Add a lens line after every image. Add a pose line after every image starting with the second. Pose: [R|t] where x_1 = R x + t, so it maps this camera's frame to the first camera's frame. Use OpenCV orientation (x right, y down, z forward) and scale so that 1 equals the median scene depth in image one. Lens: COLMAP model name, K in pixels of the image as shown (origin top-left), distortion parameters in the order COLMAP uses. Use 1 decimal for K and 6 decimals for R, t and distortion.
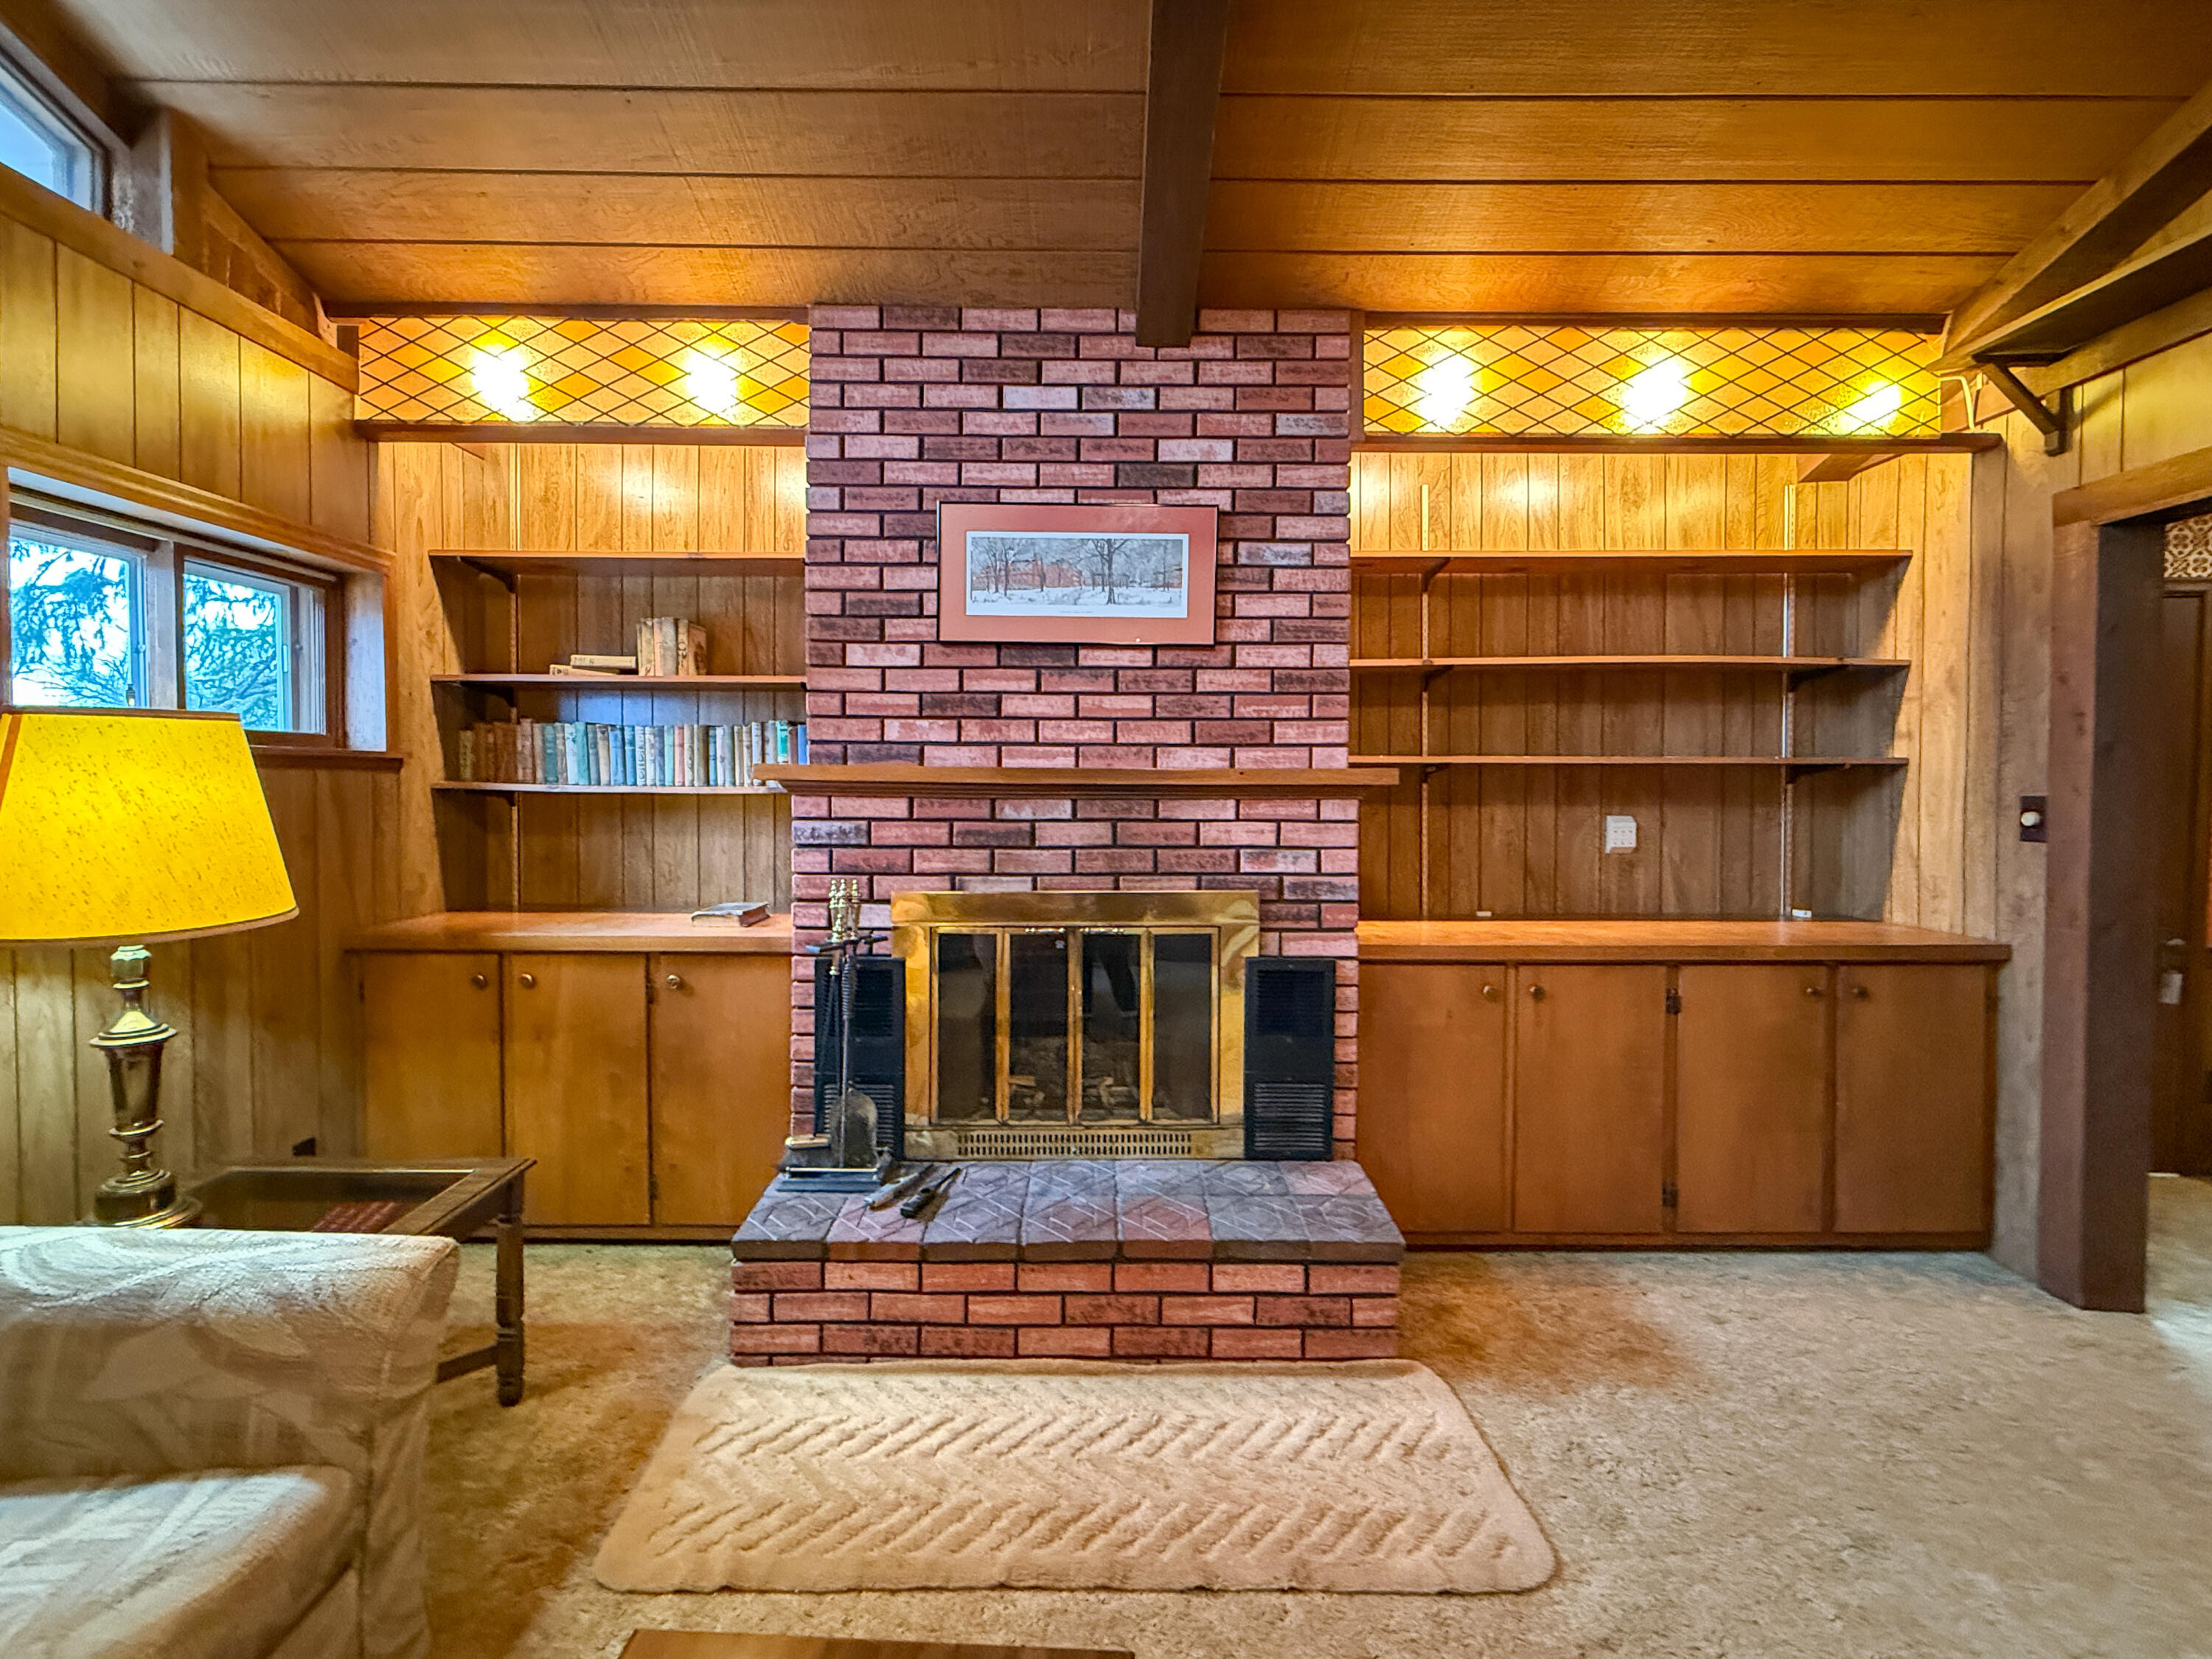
lens RADIAL K [[964.7, 0, 1106.9], [0, 964.7, 809.8], [0, 0, 1]] dist [0.001725, 0.000922]
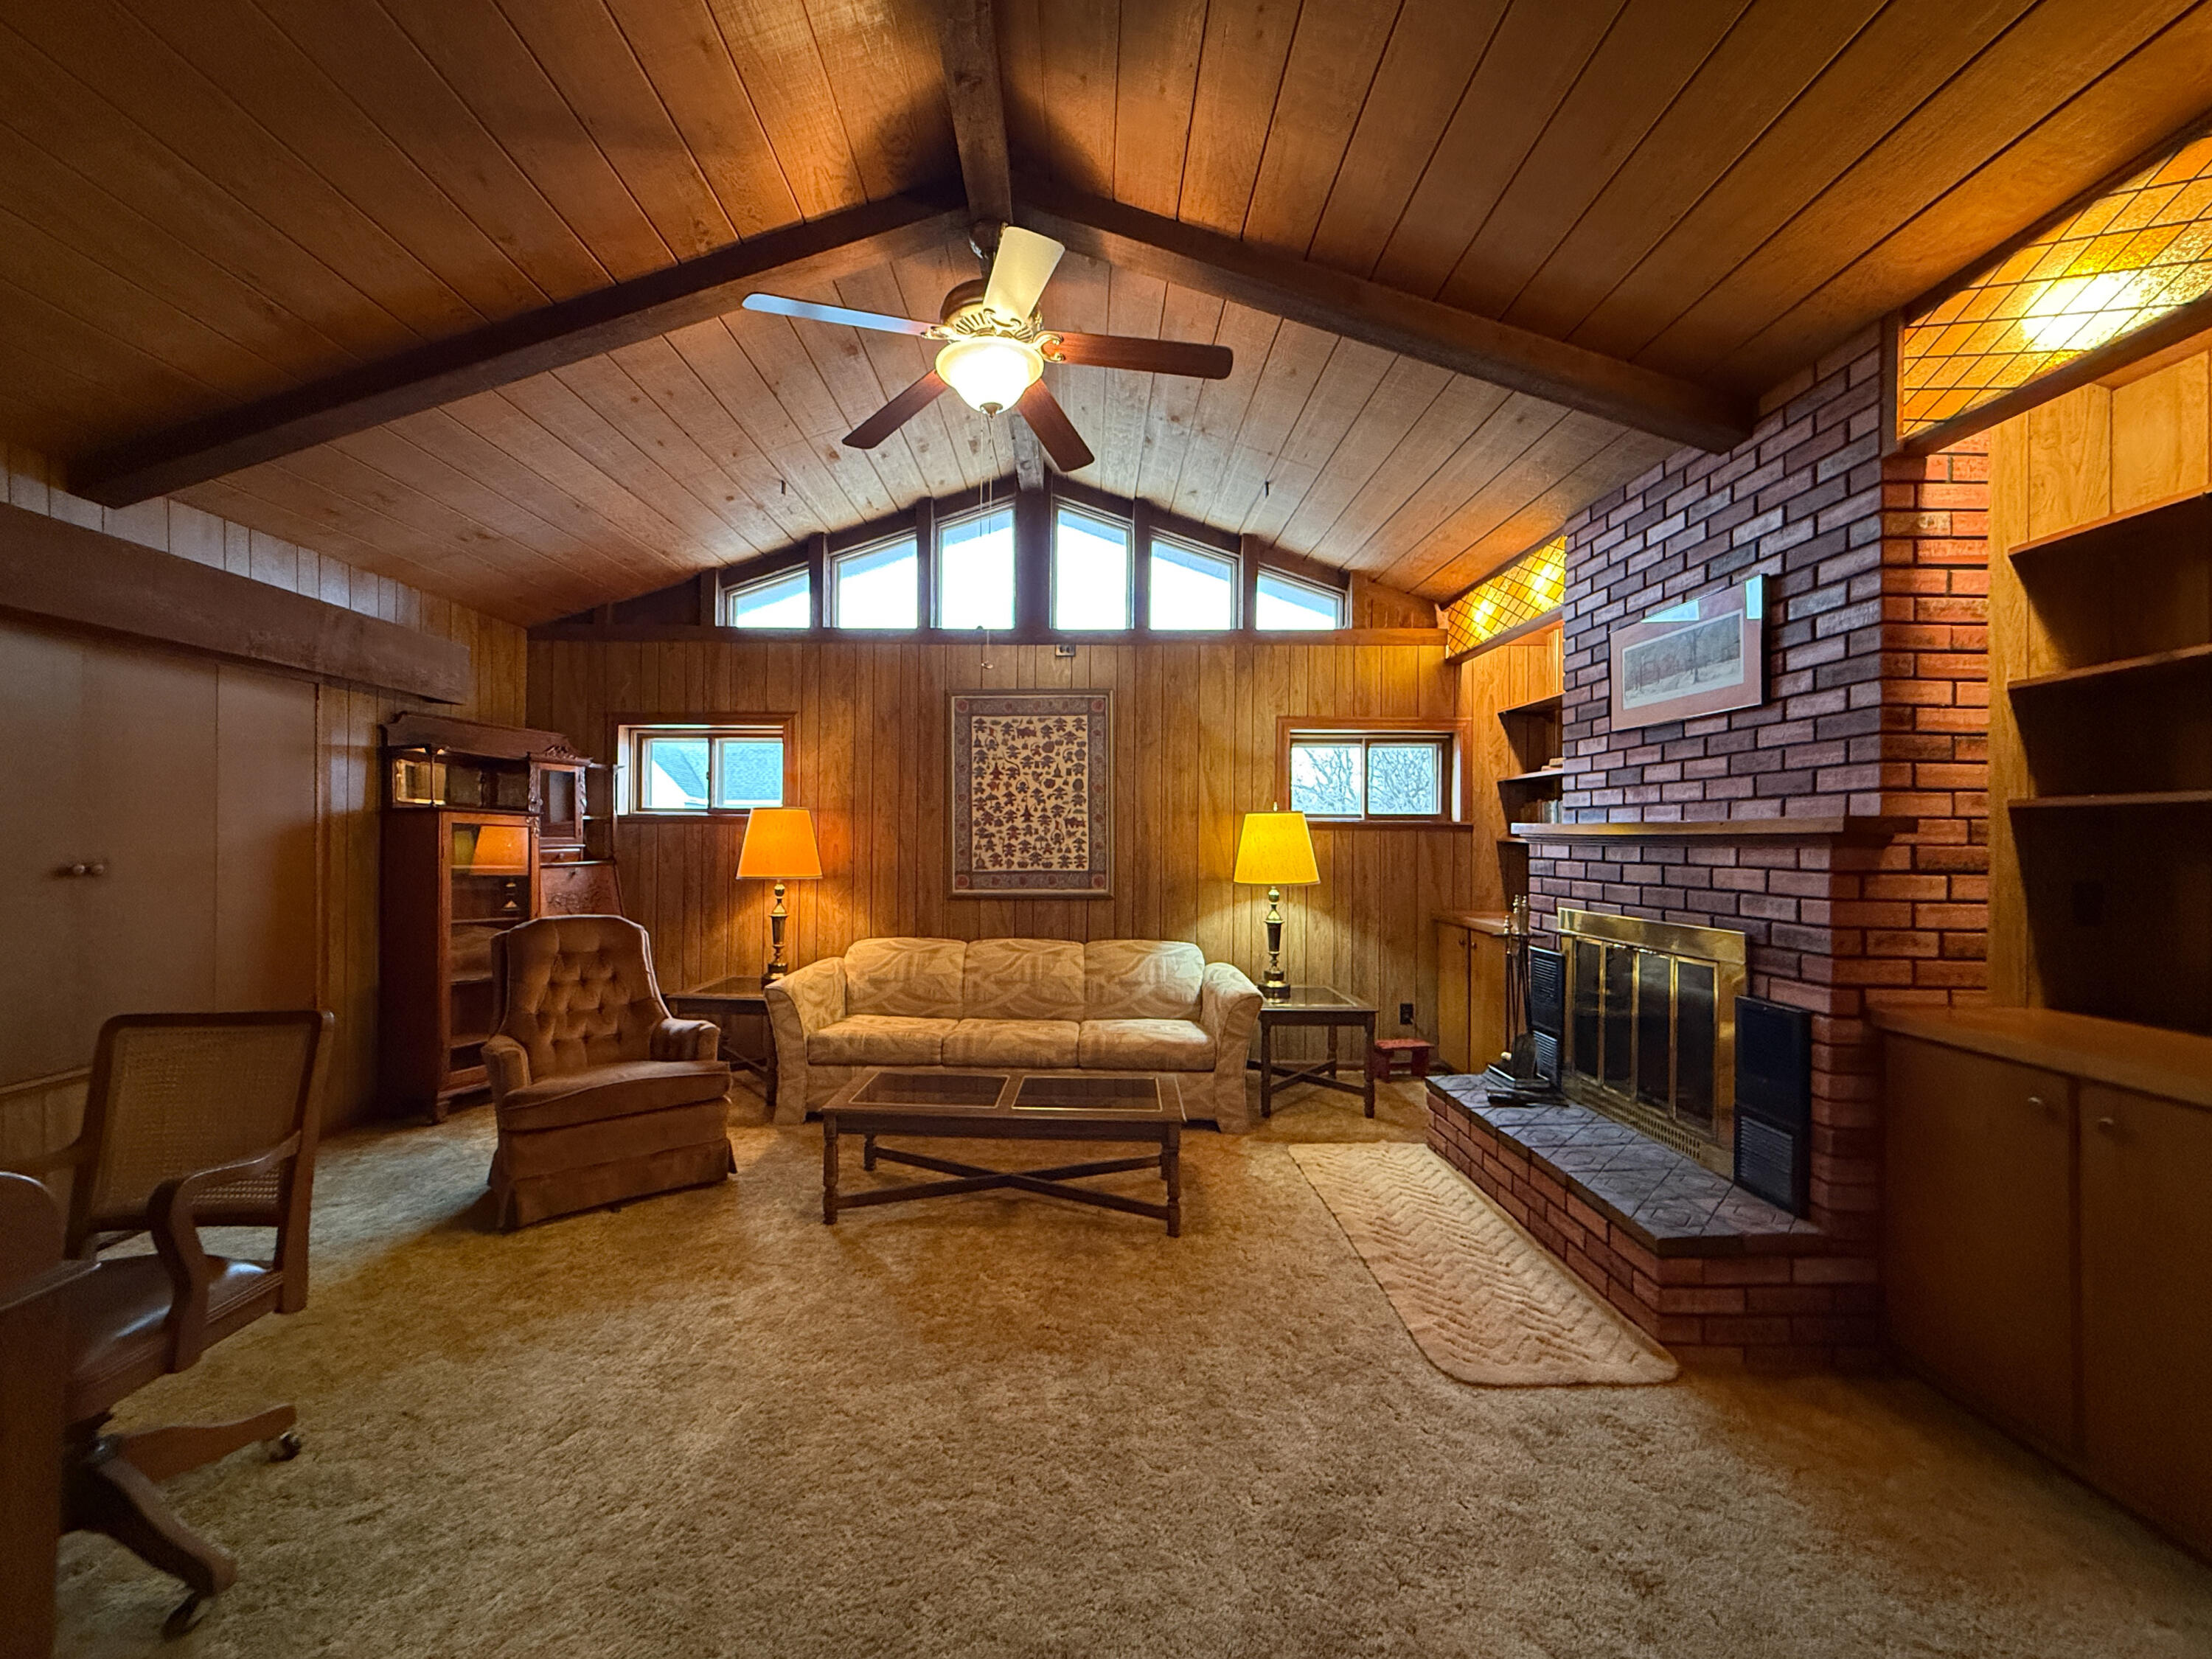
lens RADIAL K [[891.3, 0, 1102.1], [0, 891.3, 837.4], [0, 0, 1]] dist [-0.000238, -0.000175]
pose [[0.020674, -0.006382, -0.999766, 1.077307], [-0.033468, 0.999415, -0.007072, 0.008497], [0.999226, 0.033606, 0.020449, 0.252845]]
